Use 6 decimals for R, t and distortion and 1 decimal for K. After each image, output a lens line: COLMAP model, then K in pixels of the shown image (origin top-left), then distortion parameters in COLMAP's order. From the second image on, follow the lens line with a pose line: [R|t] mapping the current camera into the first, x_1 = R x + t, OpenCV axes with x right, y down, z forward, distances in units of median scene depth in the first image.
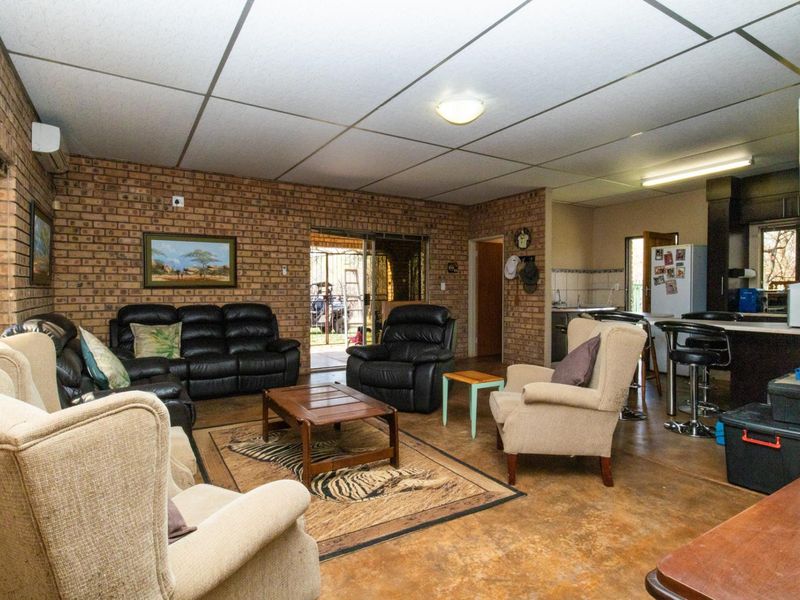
lens RADIAL K [[446.9, 0, 396.1], [0, 446.9, 296.9], [0, 0, 1]] dist [-0.003348, -0.002781]
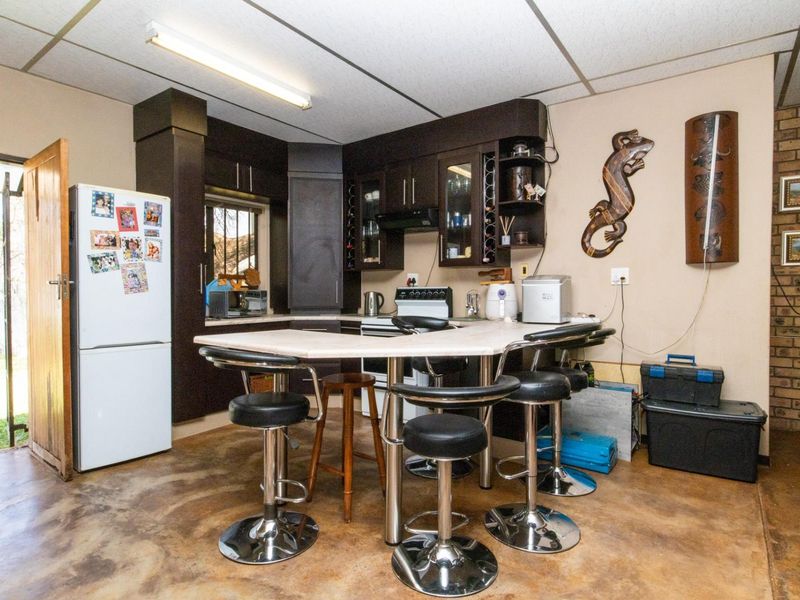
lens RADIAL K [[446.9, 0, 399.1], [0, 446.9, 300.4], [0, 0, 1]] dist [-0.003348, -0.002781]
pose [[-0.378218, -0.019253, 0.925516, 0.072095], [0.013973, 0.999551, 0.026503, -0.007735], [-0.925611, 0.022957, -0.377779, 0.998862]]
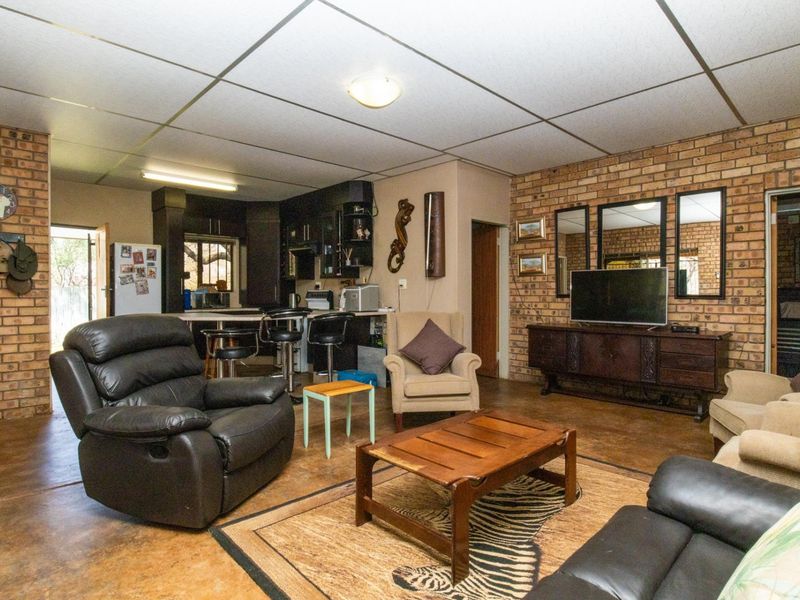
lens RADIAL K [[446.9, 0, 395.9], [0, 446.9, 295.3], [0, 0, 1]] dist [-0.003348, -0.002781]
pose [[-0.213225, -0.005611, 0.976987, -0.478989], [0.017205, 0.999807, 0.009497, -0.004696], [-0.976852, 0.018834, -0.213088, 0.728431]]
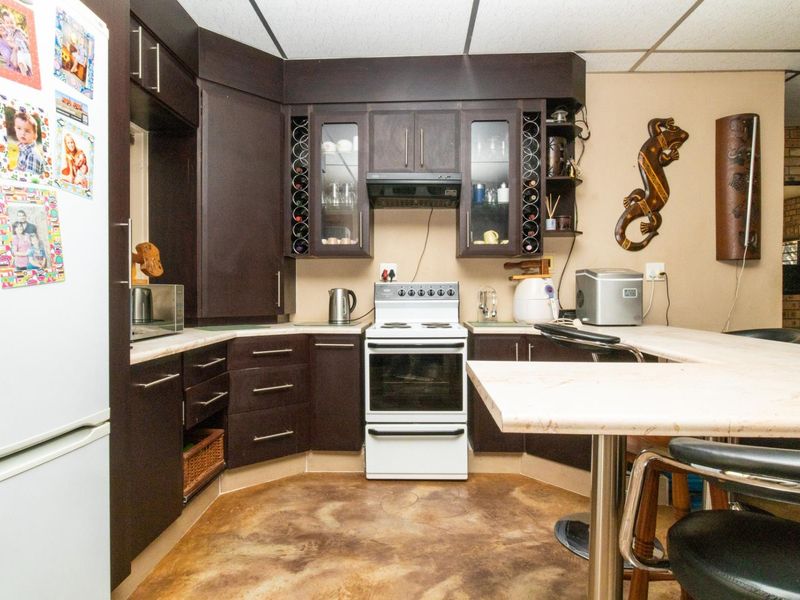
lens RADIAL K [[446.9, 0, 399.7], [0, 446.9, 298.2], [0, 0, 1]] dist [-0.003348, -0.002781]
pose [[-0.827675, -0.006033, 0.561175, 0.468037], [0.010741, 0.999589, 0.026589, -0.004823], [-0.561105, 0.028035, -0.827270, 1.146063]]
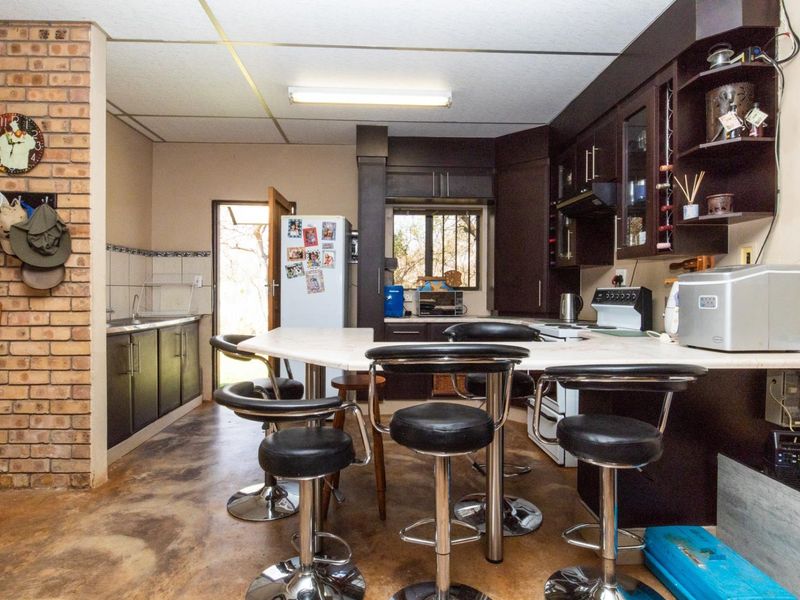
lens RADIAL K [[446.9, 0, 399.2], [0, 446.9, 295.9], [0, 0, 1]] dist [-0.003348, -0.002781]
pose [[0.475289, -0.006360, 0.879807, 0.130332], [0.009237, 0.999955, 0.002238, -0.002395], [-0.879781, 0.007063, 0.475326, 0.649191]]
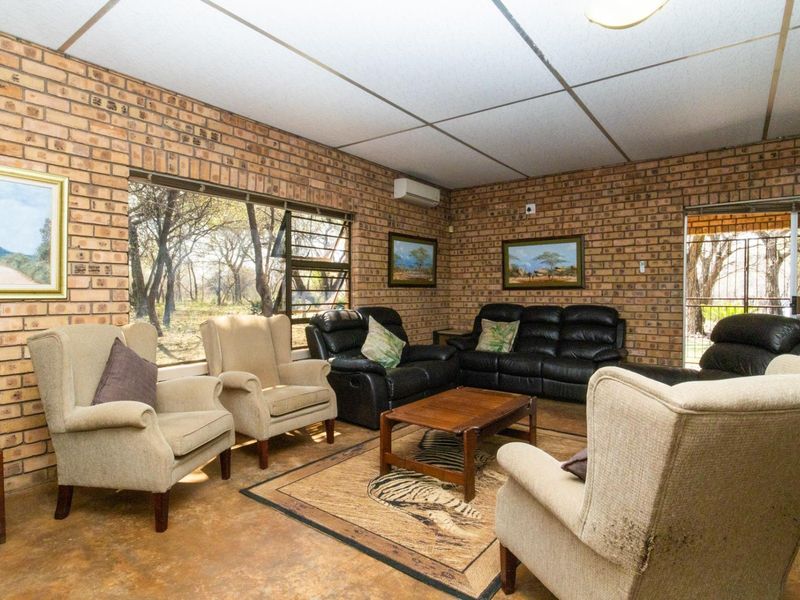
lens RADIAL K [[446.9, 0, 398.4], [0, 446.9, 295.9], [0, 0, 1]] dist [-0.003348, -0.002781]
pose [[0.365710, 0.005903, -0.930710, 0.384935], [-0.013272, 0.999911, 0.001127, -0.000914], [0.930634, 0.011940, 0.365756, 0.299365]]
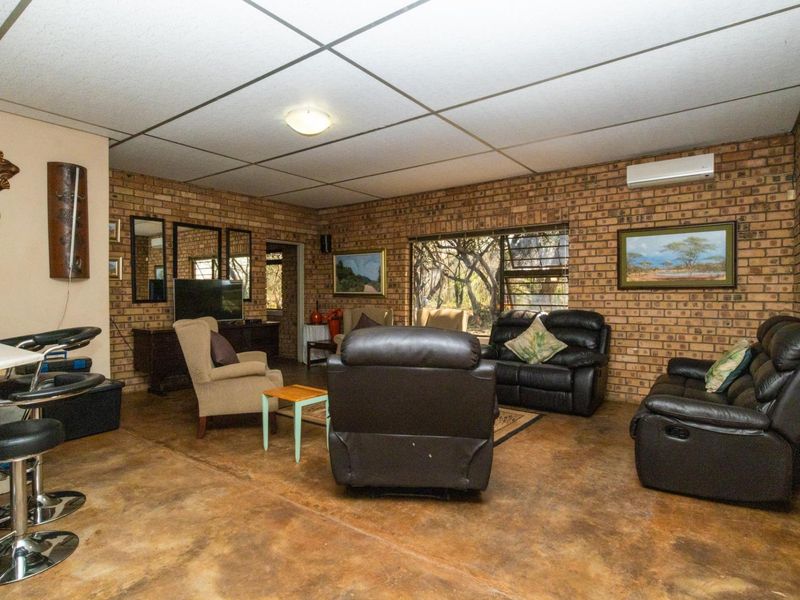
lens RADIAL K [[446.9, 0, 398.7], [0, 446.9, 298.8], [0, 0, 1]] dist [-0.003348, -0.002781]
pose [[-0.926270, 0.005013, -0.376828, 0.215698], [-0.005366, 0.999635, 0.026488, -0.022317], [0.376823, 0.026557, -0.925904, 1.288997]]
